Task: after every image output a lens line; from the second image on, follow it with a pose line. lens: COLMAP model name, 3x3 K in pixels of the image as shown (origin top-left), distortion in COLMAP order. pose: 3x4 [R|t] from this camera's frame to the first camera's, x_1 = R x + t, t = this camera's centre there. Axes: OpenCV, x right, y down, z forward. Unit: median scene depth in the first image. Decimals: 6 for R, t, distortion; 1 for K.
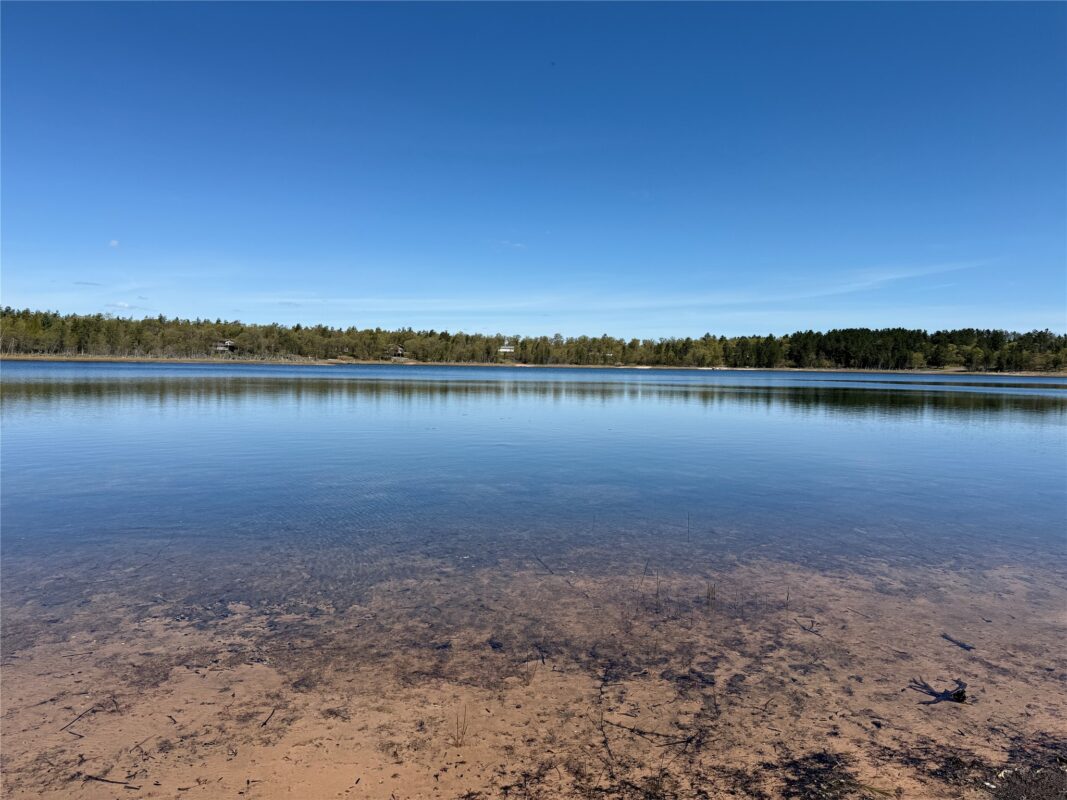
lens RADIAL K [[740.3, 0, 535.7], [0, 740.3, 401.9], [0, 0, 1]] dist [0.050026, -0.062700]
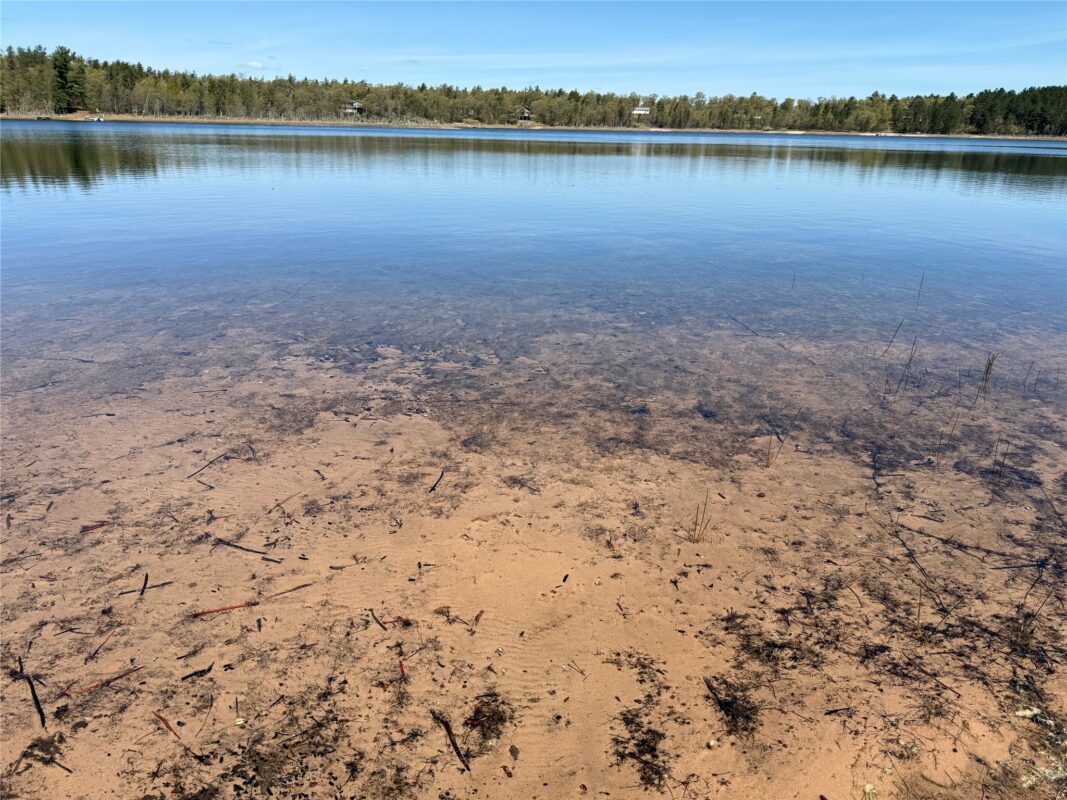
lens RADIAL K [[740.3, 0, 534.3], [0, 740.3, 397.9], [0, 0, 1]] dist [0.050026, -0.062700]
pose [[0.985360, 0.060407, -0.159428, -0.101304], [-0.011531, 0.956597, 0.291187, 0.082538], [0.170098, -0.285085, 0.943288, 0.228165]]
